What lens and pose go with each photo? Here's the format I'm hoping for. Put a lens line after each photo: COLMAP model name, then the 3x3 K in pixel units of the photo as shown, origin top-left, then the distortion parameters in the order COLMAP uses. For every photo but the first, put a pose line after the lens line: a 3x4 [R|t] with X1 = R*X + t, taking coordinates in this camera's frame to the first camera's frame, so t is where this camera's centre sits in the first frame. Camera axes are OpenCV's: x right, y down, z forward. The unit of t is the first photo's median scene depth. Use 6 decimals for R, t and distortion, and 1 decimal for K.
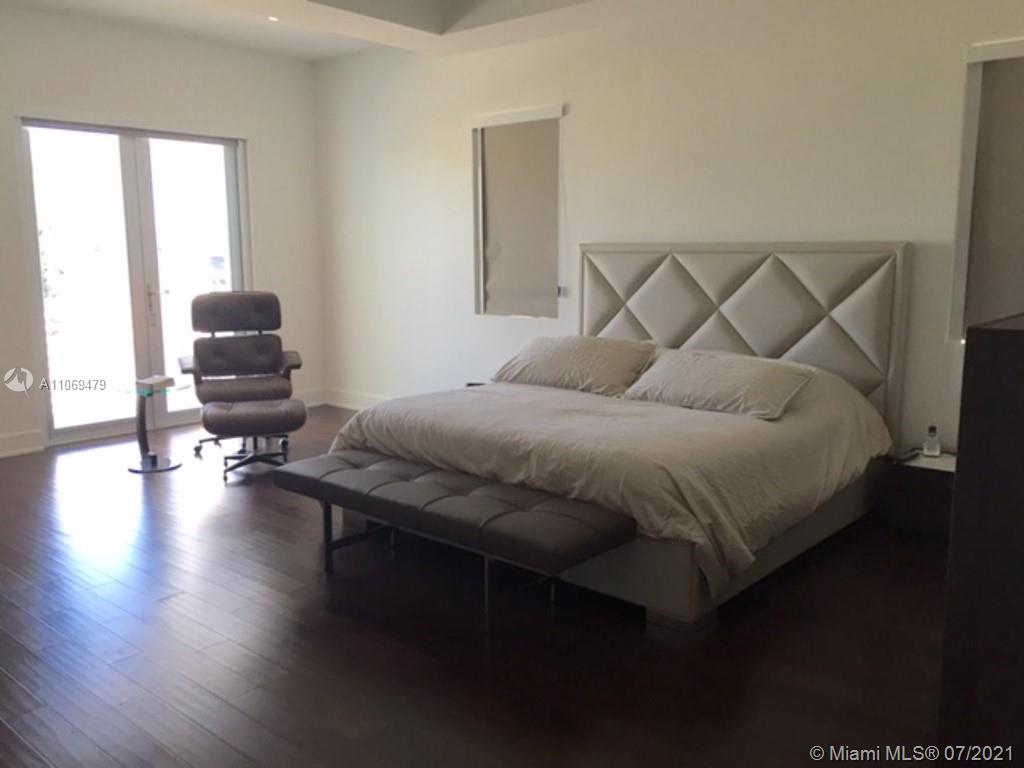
lens RADIAL K [[874.0, 0, 512.0], [0, 874.0, 384.0], [0, 0, 1]] dist [0.091462, -0.124934]
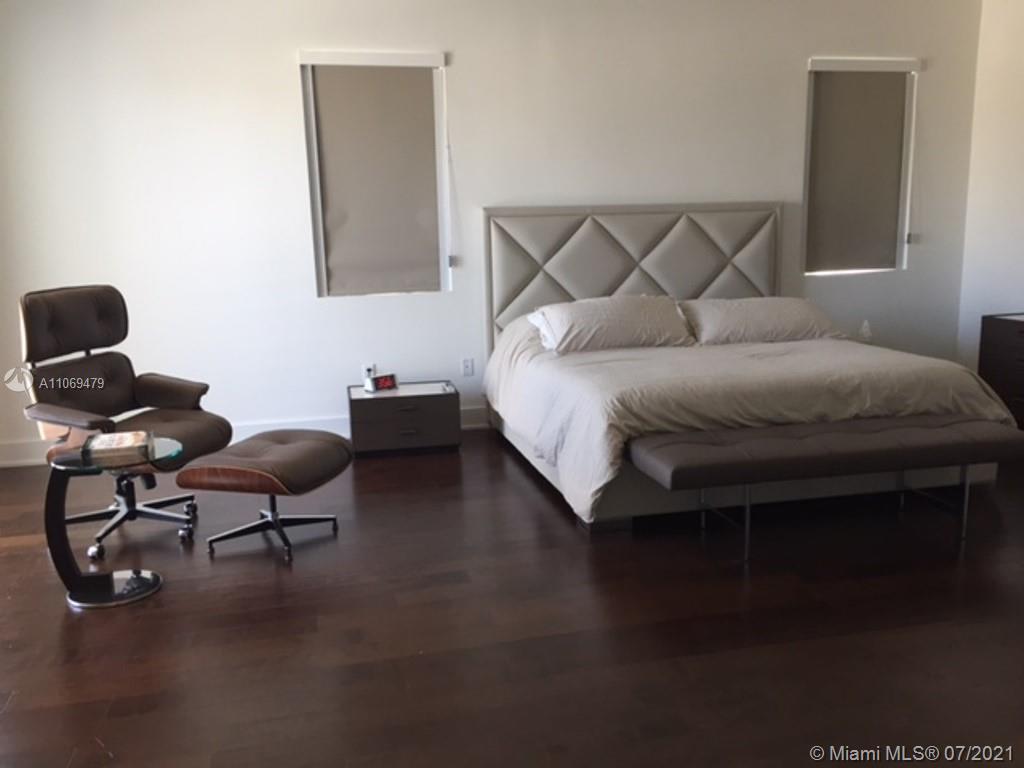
lens RADIAL K [[874.0, 0, 512.0], [0, 874.0, 384.0], [0, 0, 1]] dist [0.091462, -0.124934]
pose [[0.577218, -0.160238, 0.800714, -0.751320], [0.147618, 0.984879, 0.090678, -0.059495], [-0.803136, 0.065859, 0.592144, 0.470383]]
